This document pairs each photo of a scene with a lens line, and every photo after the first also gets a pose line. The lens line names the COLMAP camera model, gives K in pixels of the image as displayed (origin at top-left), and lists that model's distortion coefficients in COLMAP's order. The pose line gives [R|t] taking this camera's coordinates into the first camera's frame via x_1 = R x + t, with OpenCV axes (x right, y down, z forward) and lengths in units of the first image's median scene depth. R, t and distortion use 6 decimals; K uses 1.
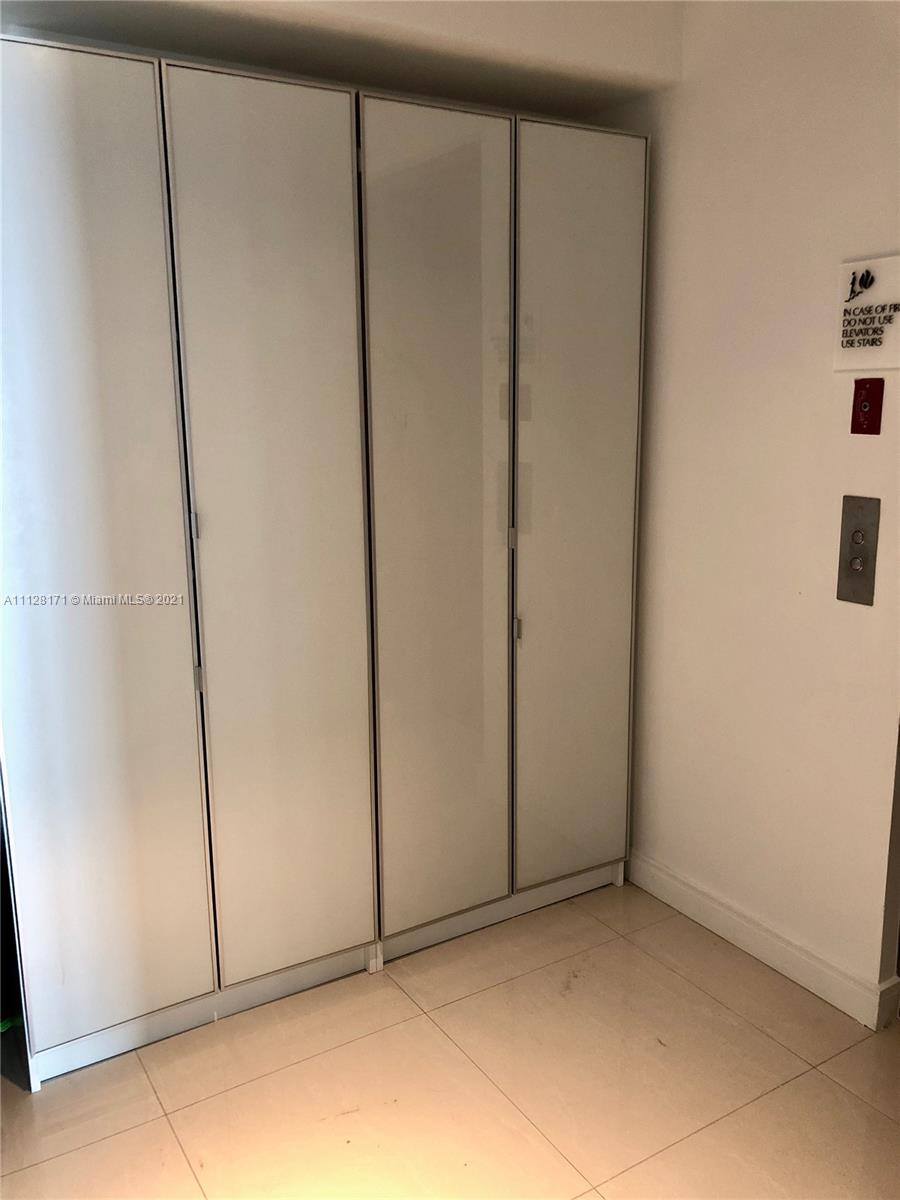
lens RADIAL K [[983.4, 0, 450.0], [0, 983.4, 600.0], [0, 0, 1]] dist [0.010518, -0.003438]
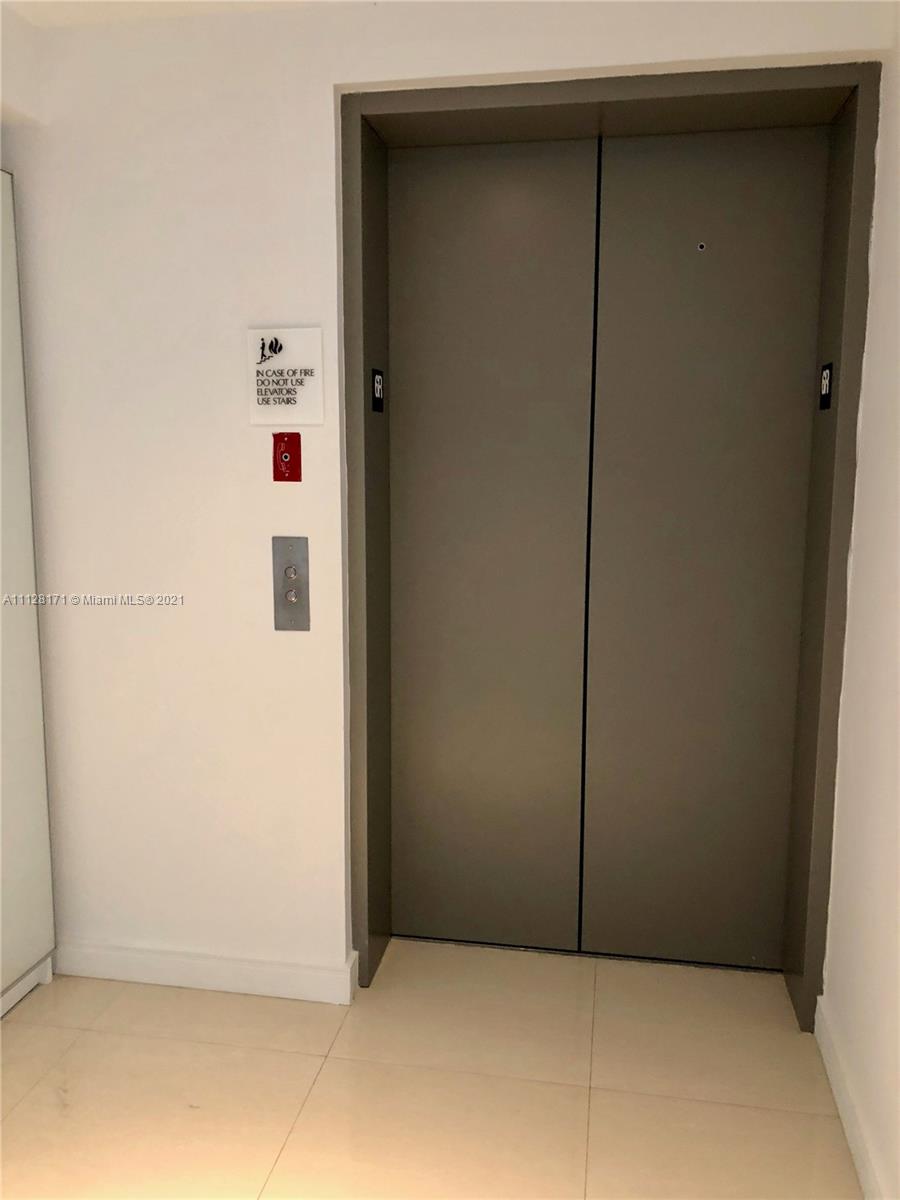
lens RADIAL K [[983.4, 0, 450.0], [0, 983.4, 600.0], [0, 0, 1]] dist [0.010518, -0.003438]
pose [[0.658713, -0.104413, 0.745114, -0.313582], [0.146688, 0.989142, 0.008930, -0.016554], [-0.737957, 0.103417, 0.666877, 0.125245]]
